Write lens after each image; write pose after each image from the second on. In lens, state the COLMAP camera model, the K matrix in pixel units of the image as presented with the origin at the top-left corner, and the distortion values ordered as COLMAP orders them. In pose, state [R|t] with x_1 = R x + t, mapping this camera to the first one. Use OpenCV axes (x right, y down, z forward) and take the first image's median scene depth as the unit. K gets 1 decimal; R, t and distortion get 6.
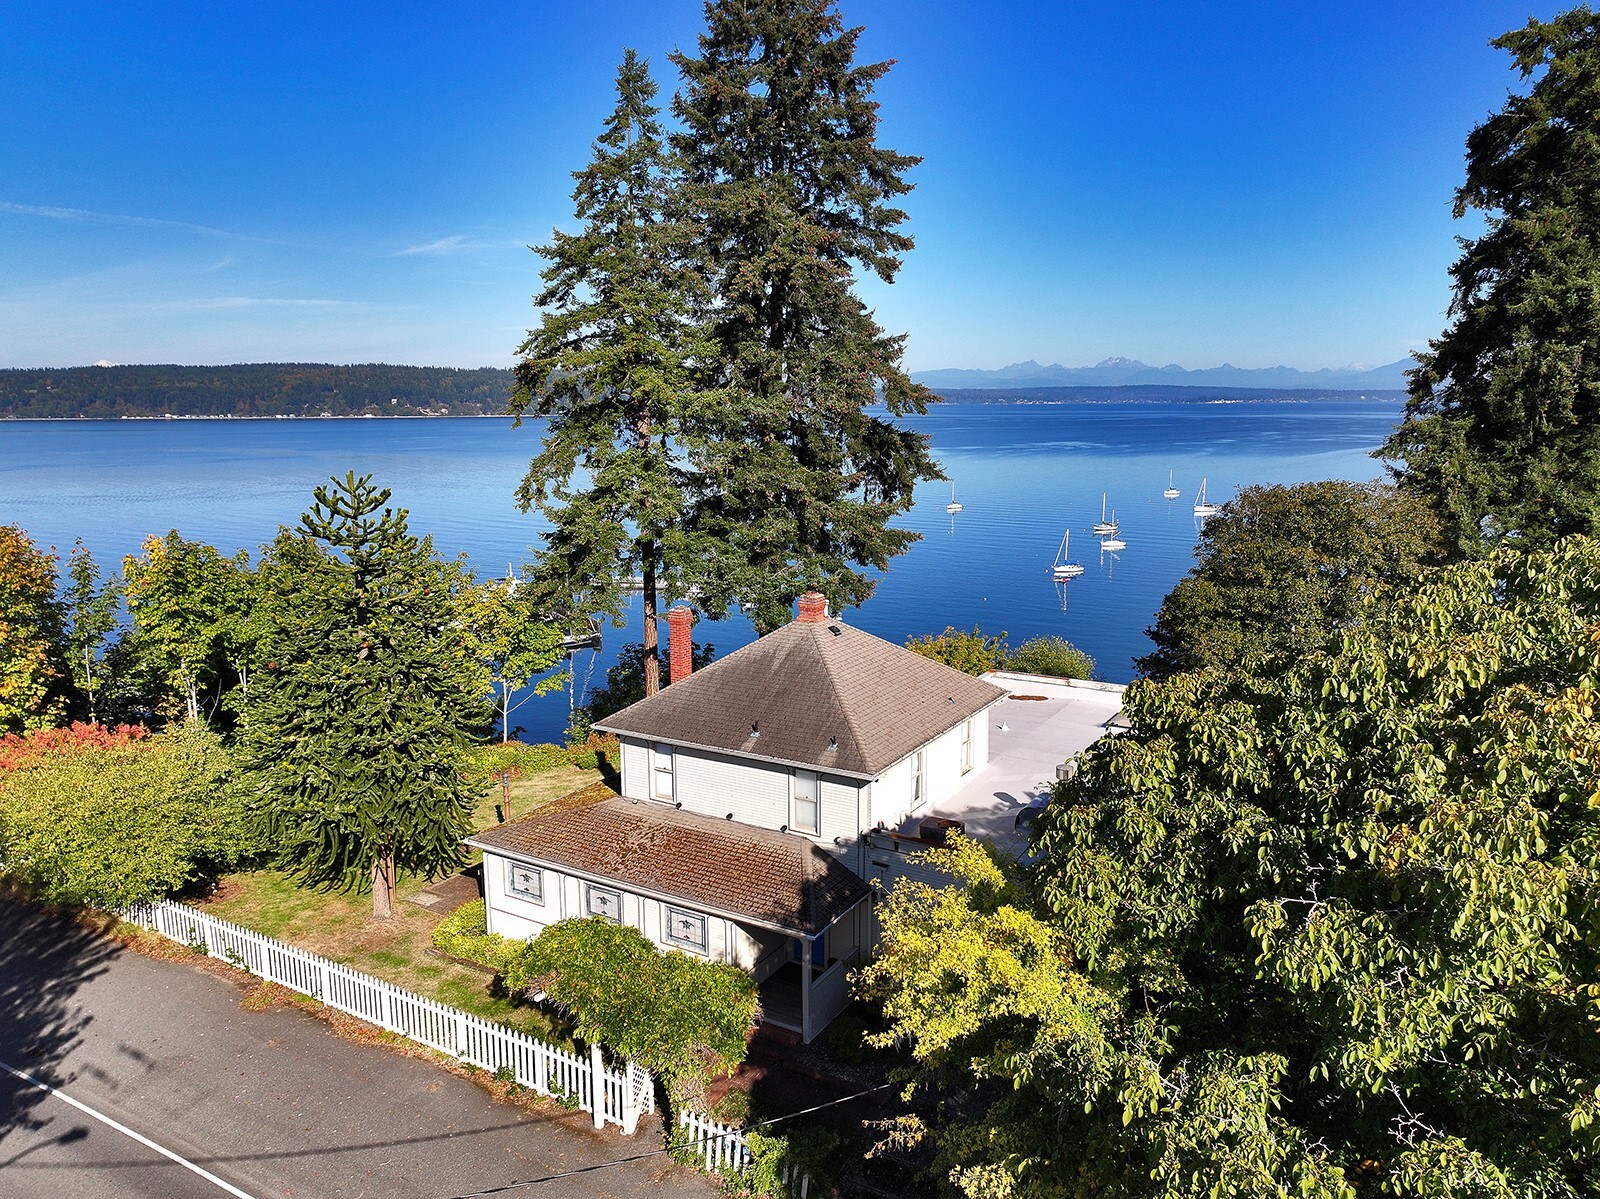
lens RADIAL K [[1128.0, 0, 804.8], [0, 1128.0, 607.7], [0, 0, 1]] dist [0.002748, 0.020437]
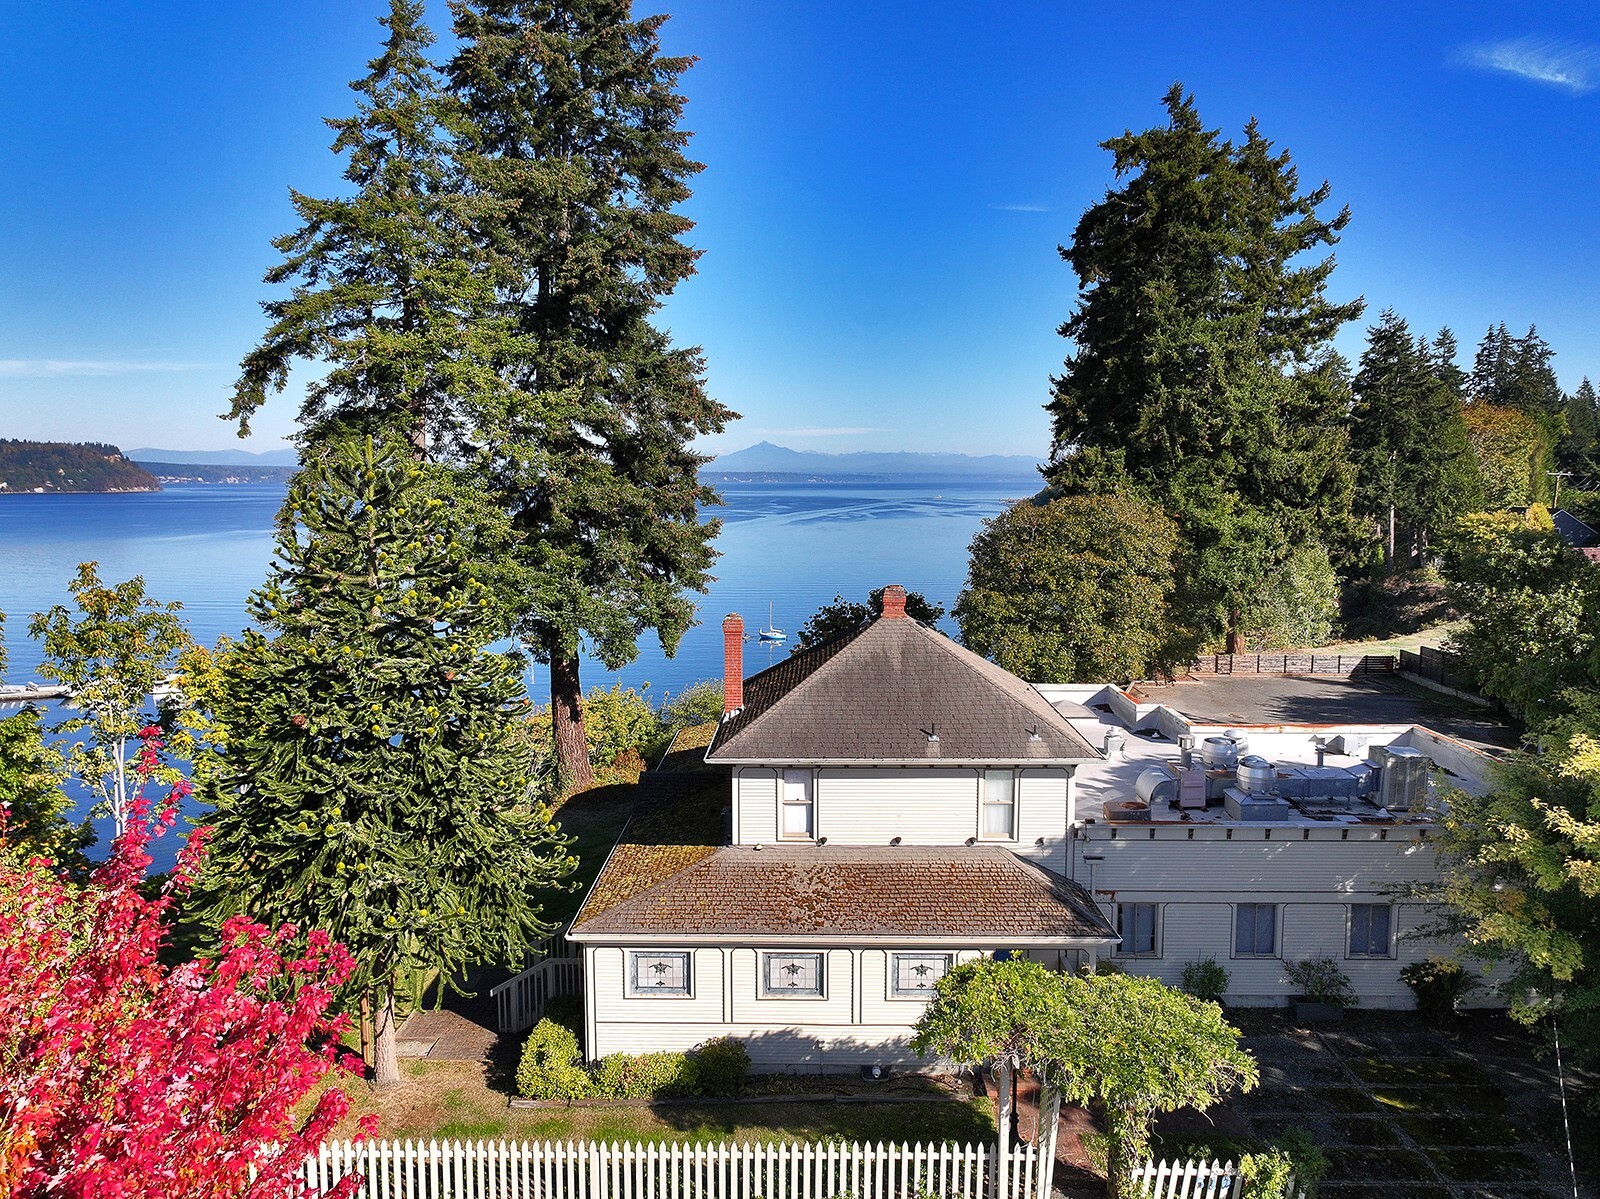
lens RADIAL K [[1141.6, 0, 800.0], [0, 1141.6, 599.5], [0, 0, 1]] dist [0.003242, 0.001701]
pose [[0.865078, -0.049558, 0.499183, -0.358708], [0.088855, 0.994511, -0.055251, 0.029015], [-0.493705, 0.092152, 0.864733, 0.177006]]
